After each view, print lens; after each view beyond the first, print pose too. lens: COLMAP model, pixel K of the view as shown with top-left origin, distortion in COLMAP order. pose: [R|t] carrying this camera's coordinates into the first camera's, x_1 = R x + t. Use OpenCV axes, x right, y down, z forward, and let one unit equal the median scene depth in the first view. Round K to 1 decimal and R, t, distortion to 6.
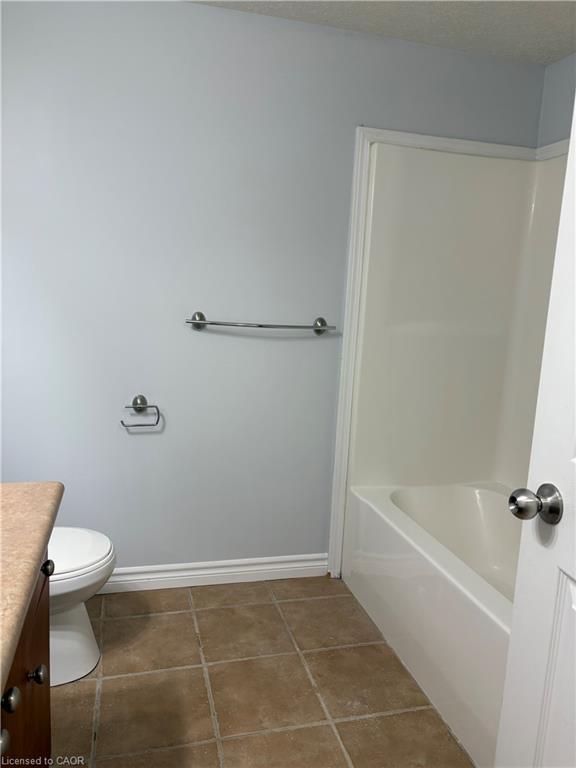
lens RADIAL K [[592.0, 0, 287.0], [0, 592.0, 384.9], [0, 0, 1]] dist [0.055023, -0.005352]
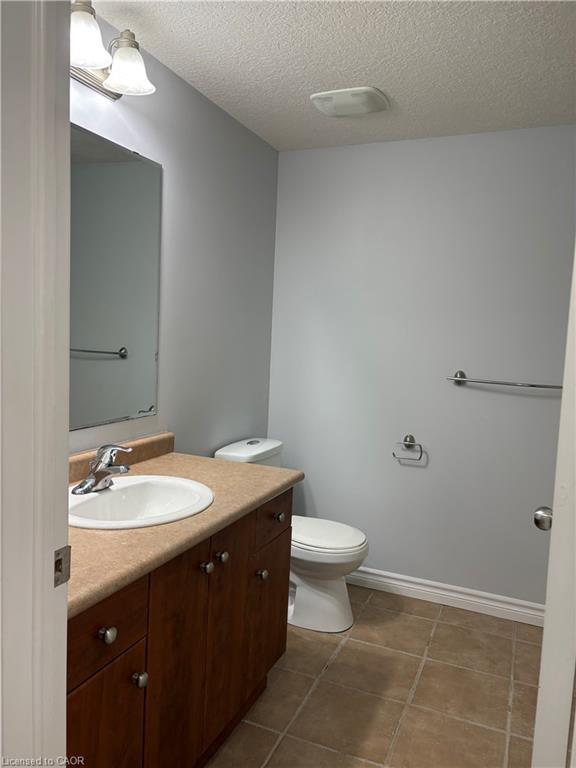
lens RADIAL K [[592.0, 0, 288.5], [0, 592.0, 384.0], [0, 0, 1]] dist [0.055023, -0.005352]
pose [[0.791978, 0.041035, -0.609170, 0.337162], [-0.104703, 0.992087, -0.069294, 0.026368], [0.601505, 0.118661, 0.790007, -0.181171]]
